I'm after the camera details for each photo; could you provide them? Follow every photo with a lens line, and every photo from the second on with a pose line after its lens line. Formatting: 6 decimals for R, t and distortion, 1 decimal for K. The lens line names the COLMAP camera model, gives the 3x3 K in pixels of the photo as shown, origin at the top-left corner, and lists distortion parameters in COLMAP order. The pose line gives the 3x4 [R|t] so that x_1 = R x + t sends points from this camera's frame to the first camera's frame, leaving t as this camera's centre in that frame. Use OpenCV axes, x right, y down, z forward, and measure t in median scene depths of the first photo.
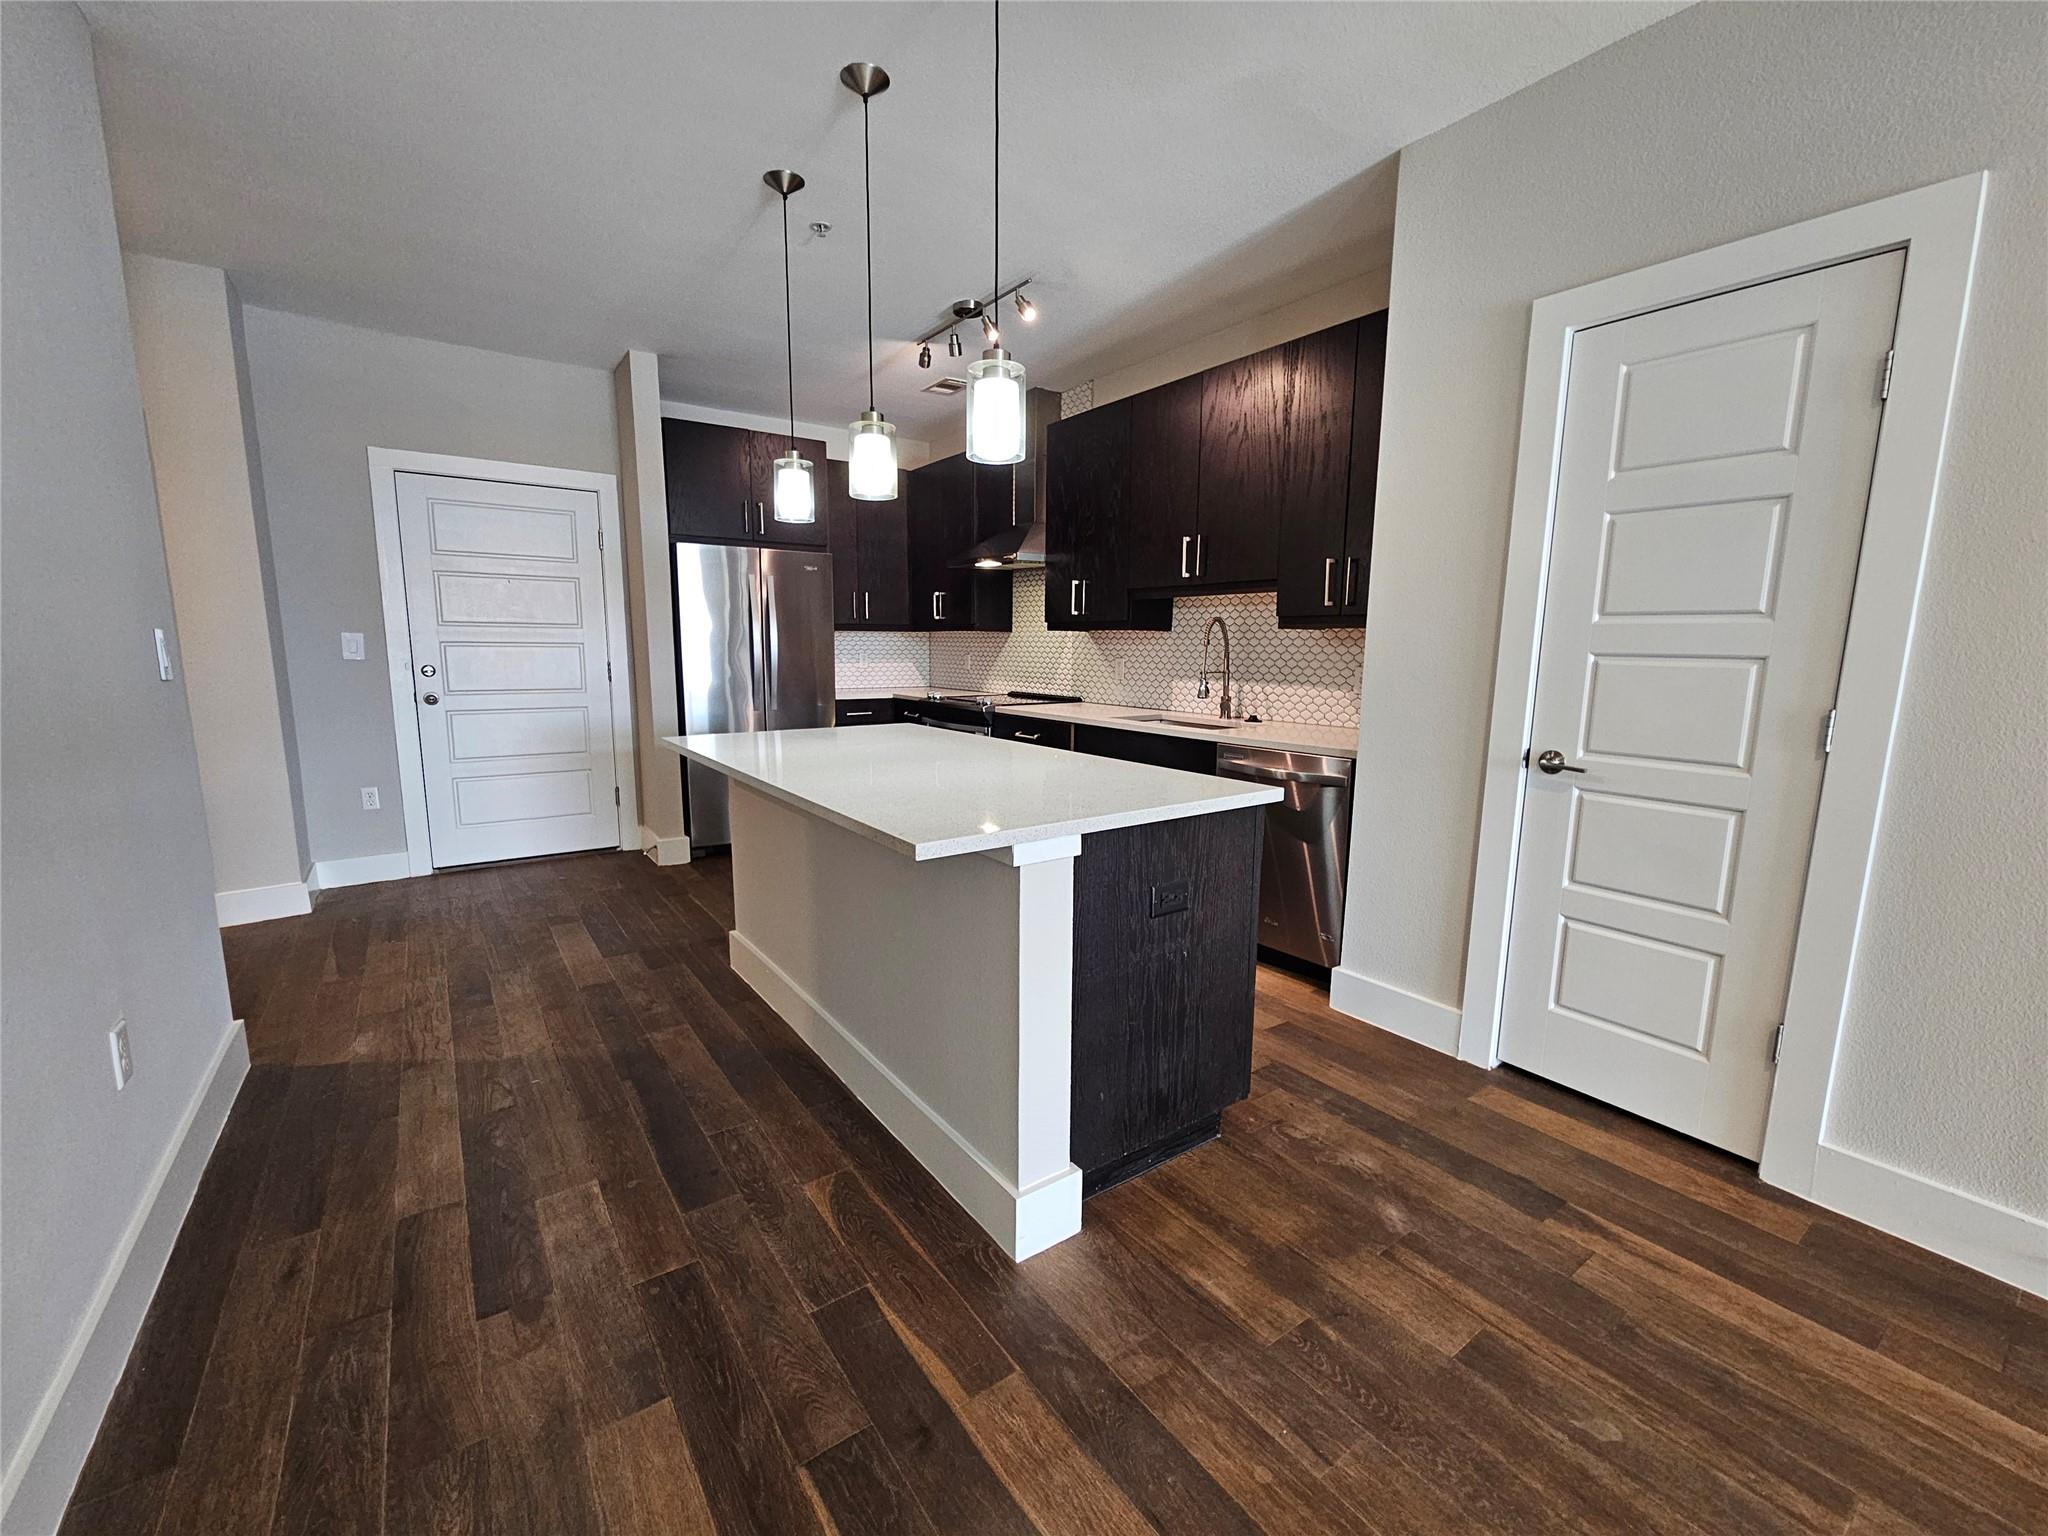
lens RADIAL K [[841.0, 0, 1024.8], [0, 841.0, 774.4], [0, 0, 1]] dist [-0.001904, 0.001490]
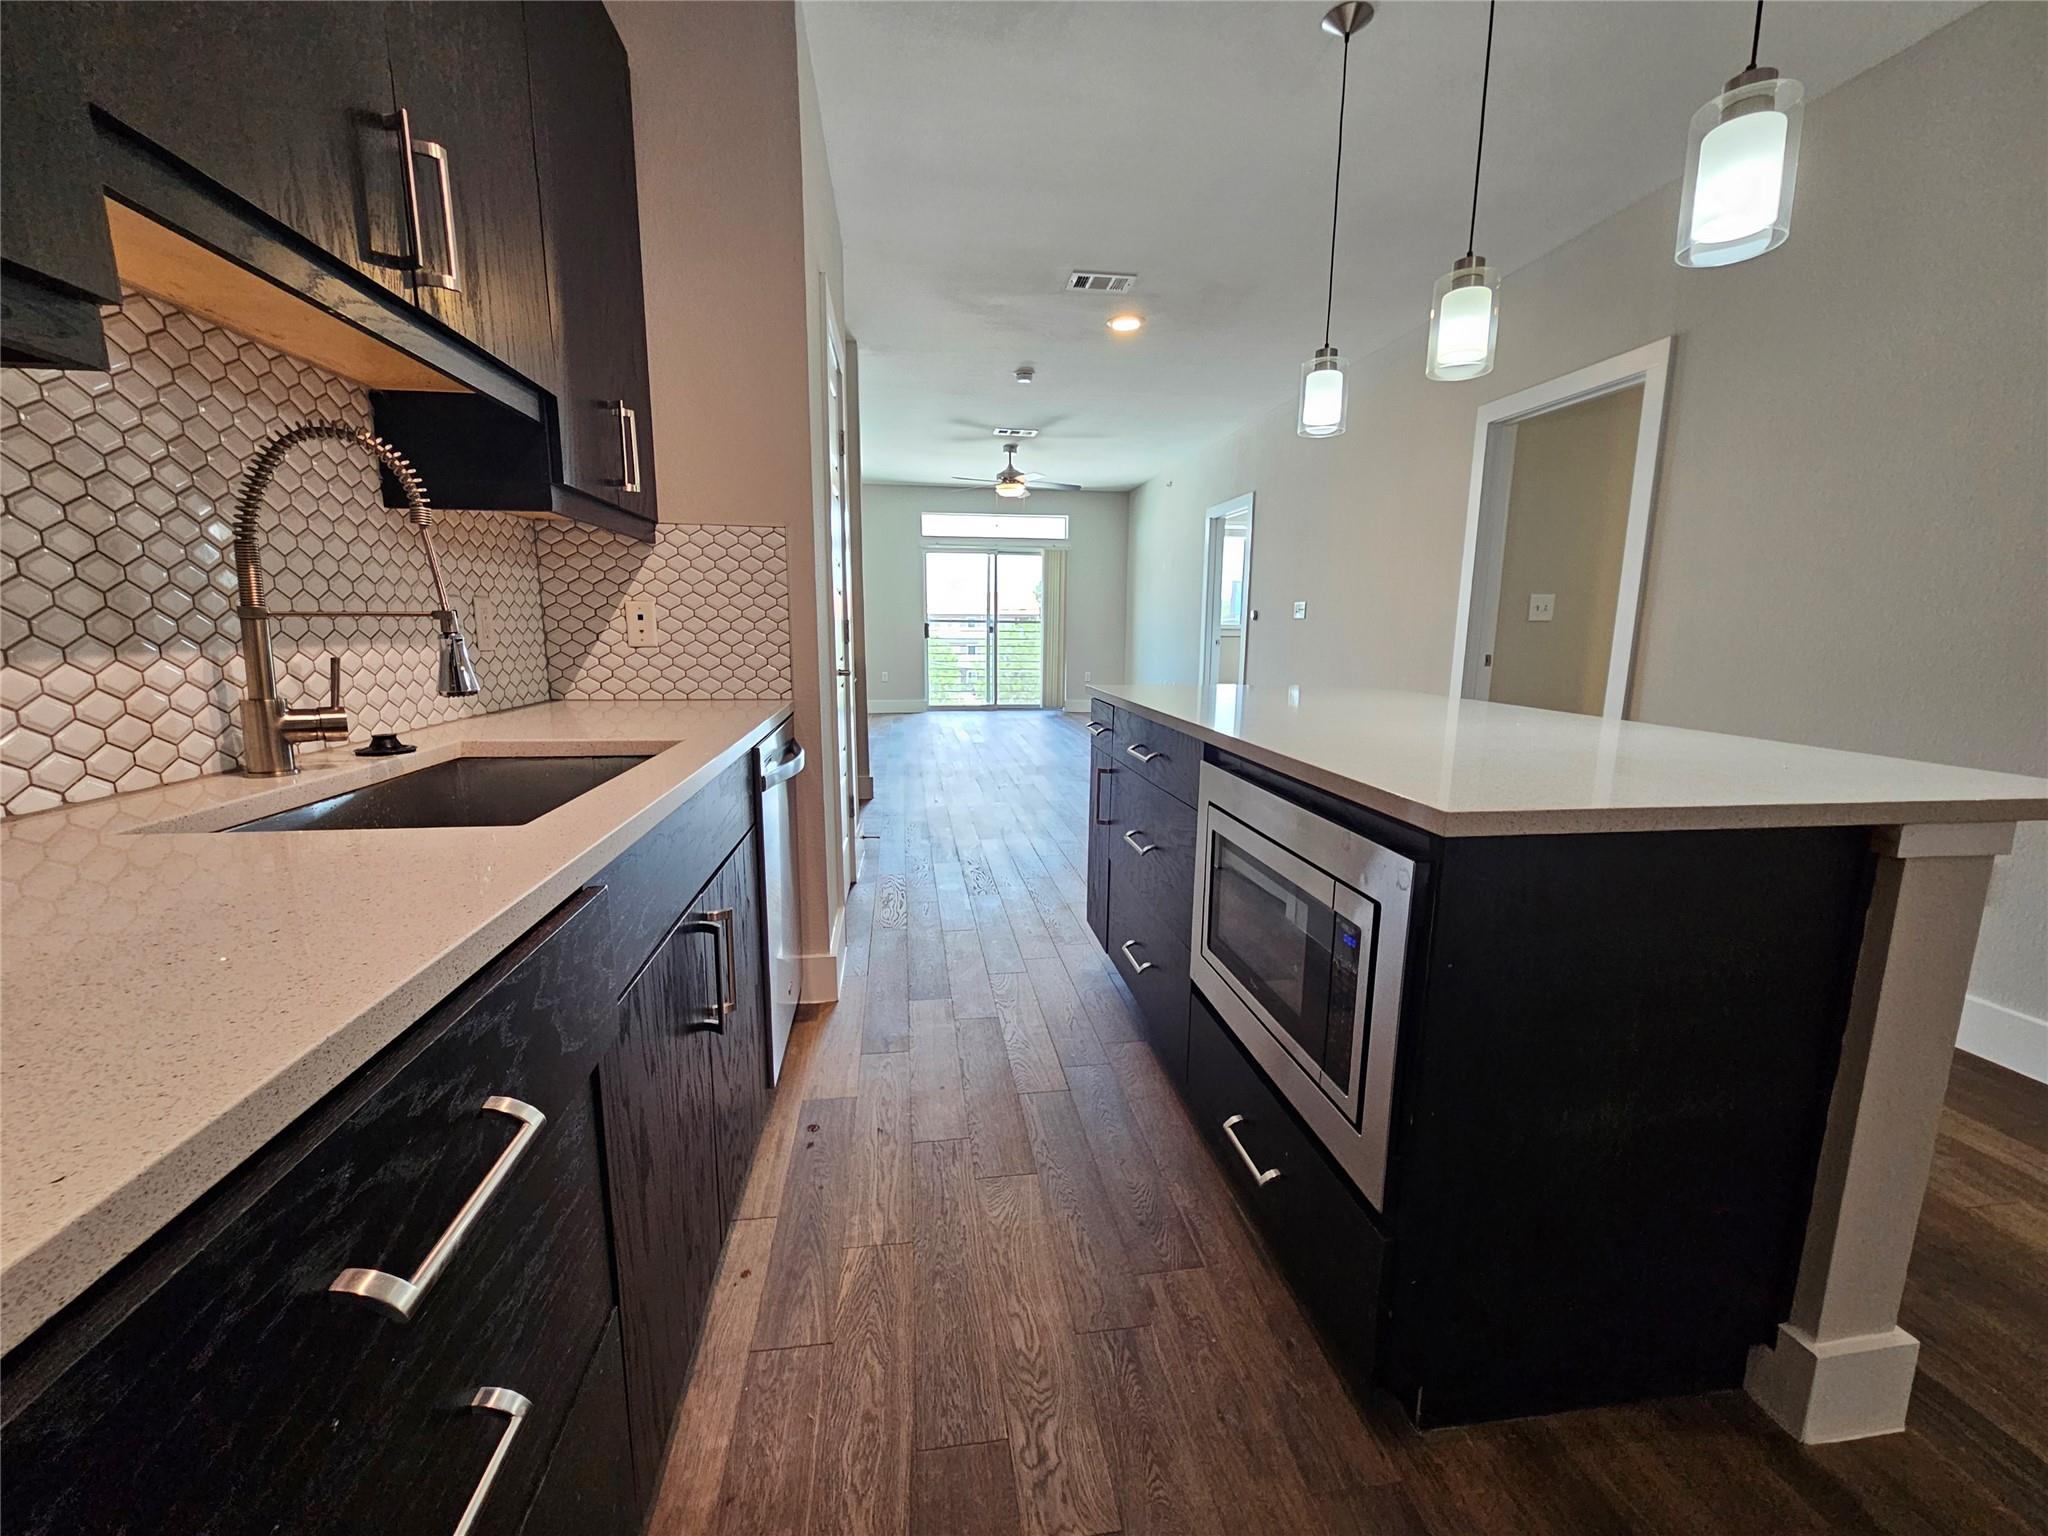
lens RADIAL K [[841.0, 0, 1020.9], [0, 841.0, 778.9], [0, 0, 1]] dist [-0.001904, 0.001490]
pose [[-0.885844, -0.096565, 0.453822, -0.125962], [0.060785, 0.945520, 0.319840, -0.149543], [-0.459983, 0.310915, -0.831714, 1.175147]]
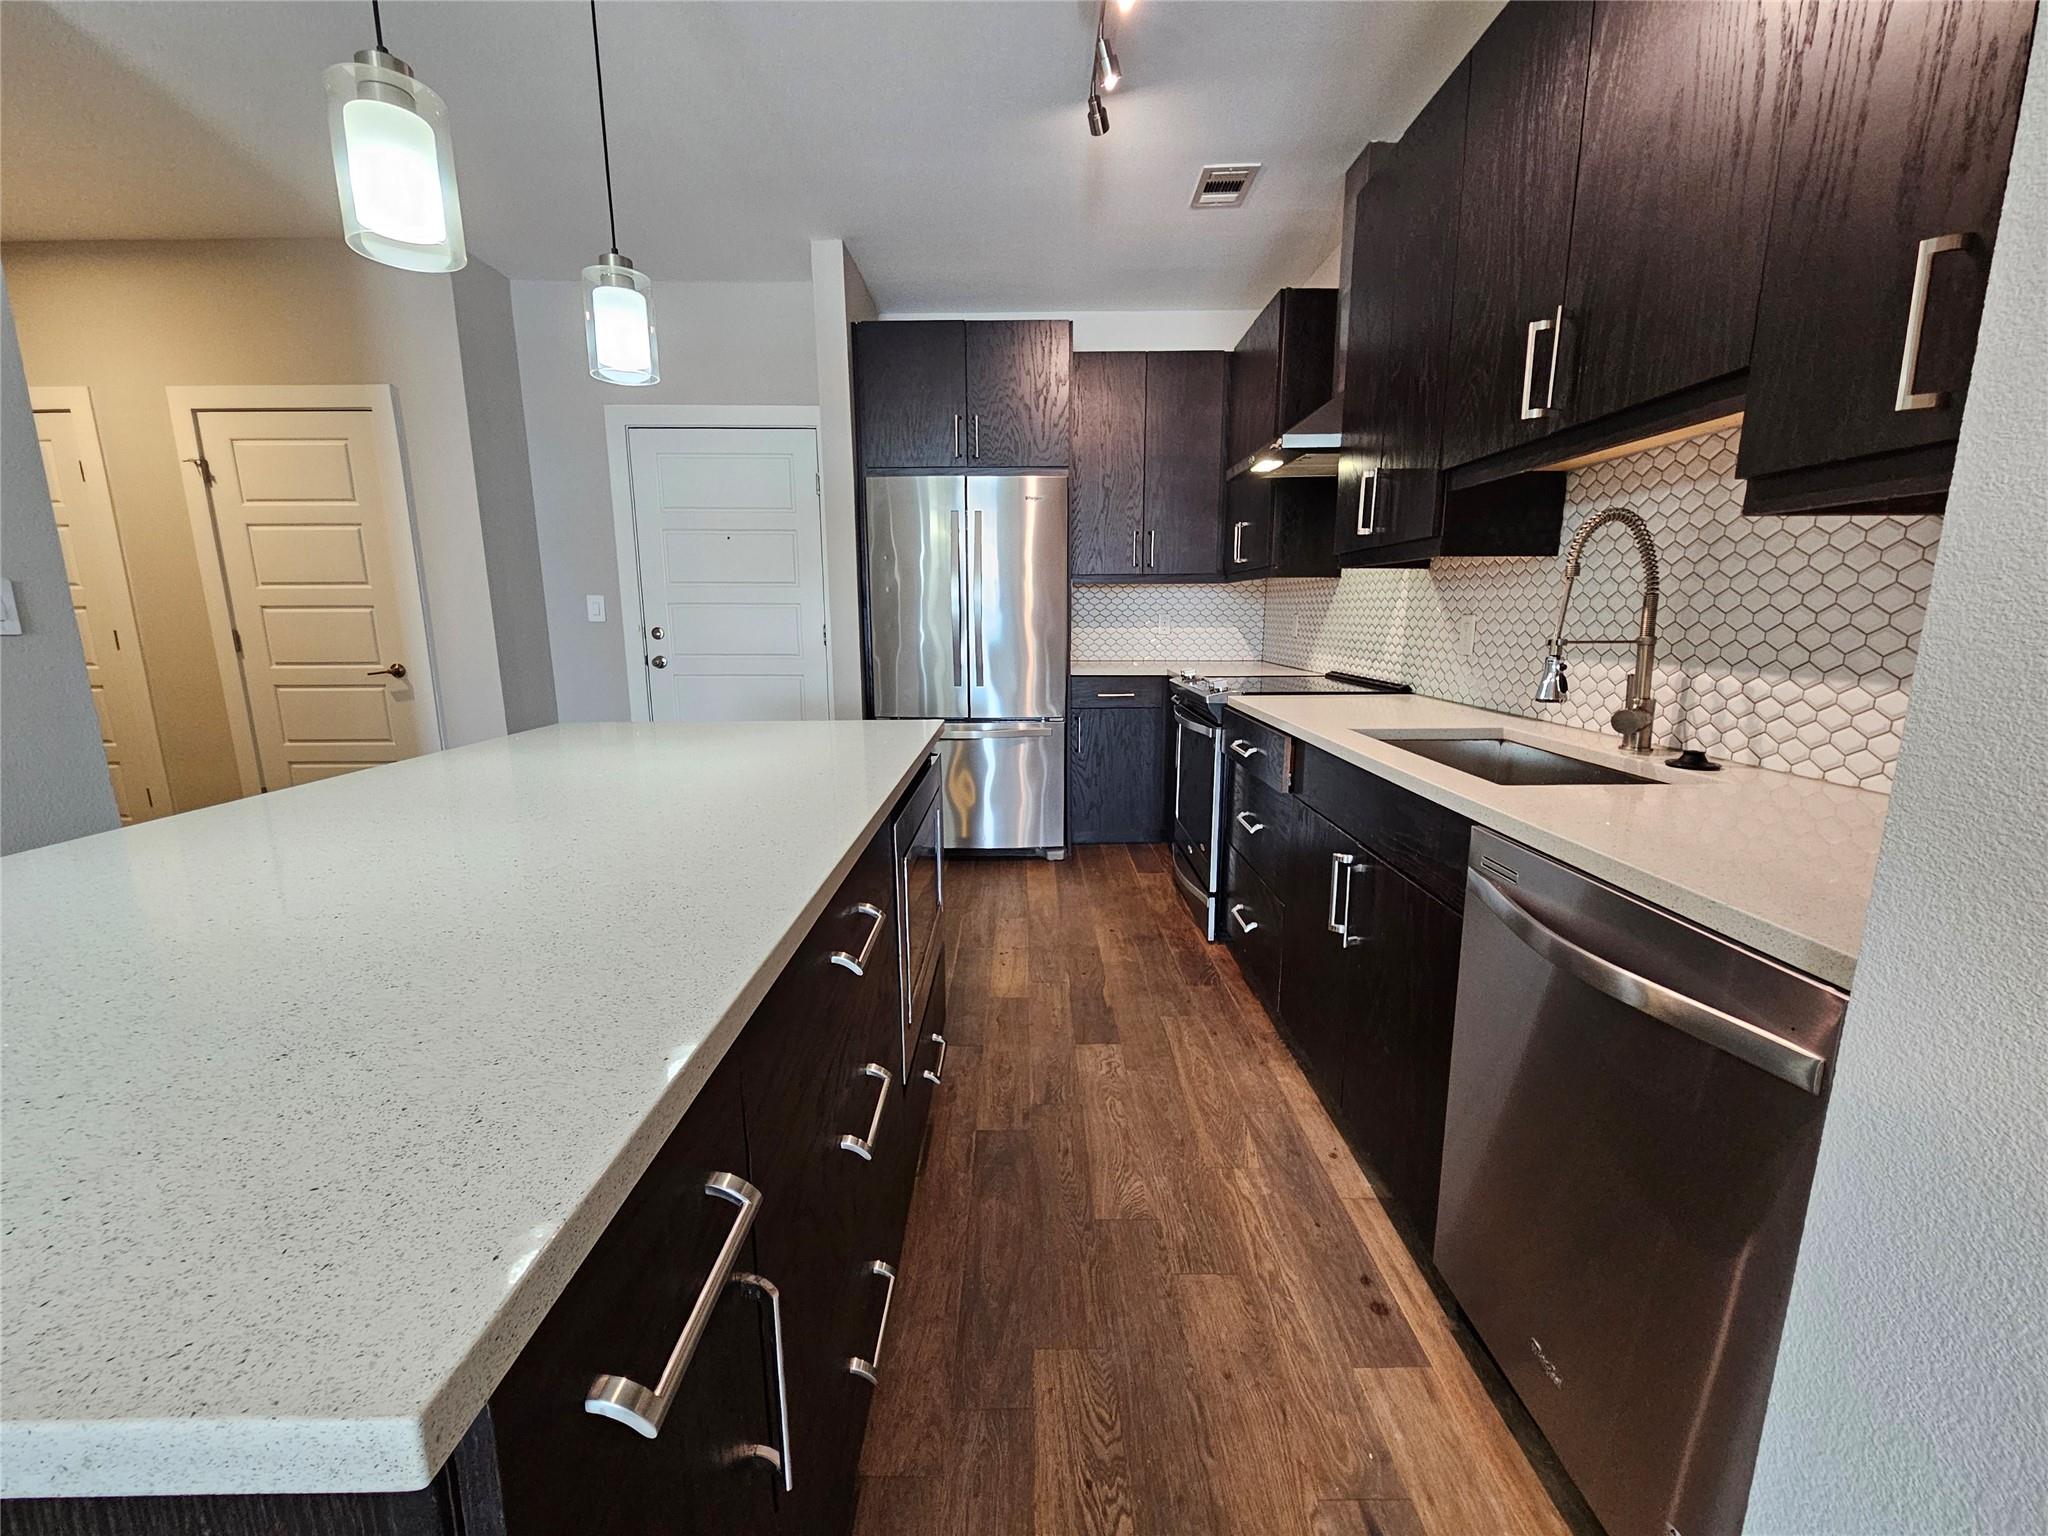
lens RADIAL K [[841.0, 0, 1027.4], [0, 841.0, 772.4], [0, 0, 1]] dist [-0.001904, 0.001490]
pose [[0.816111, 0.097712, -0.569574, 0.242508], [-0.079447, 0.995214, 0.056897, -0.057820], [0.572408, -0.001183, 0.819968, 0.493698]]
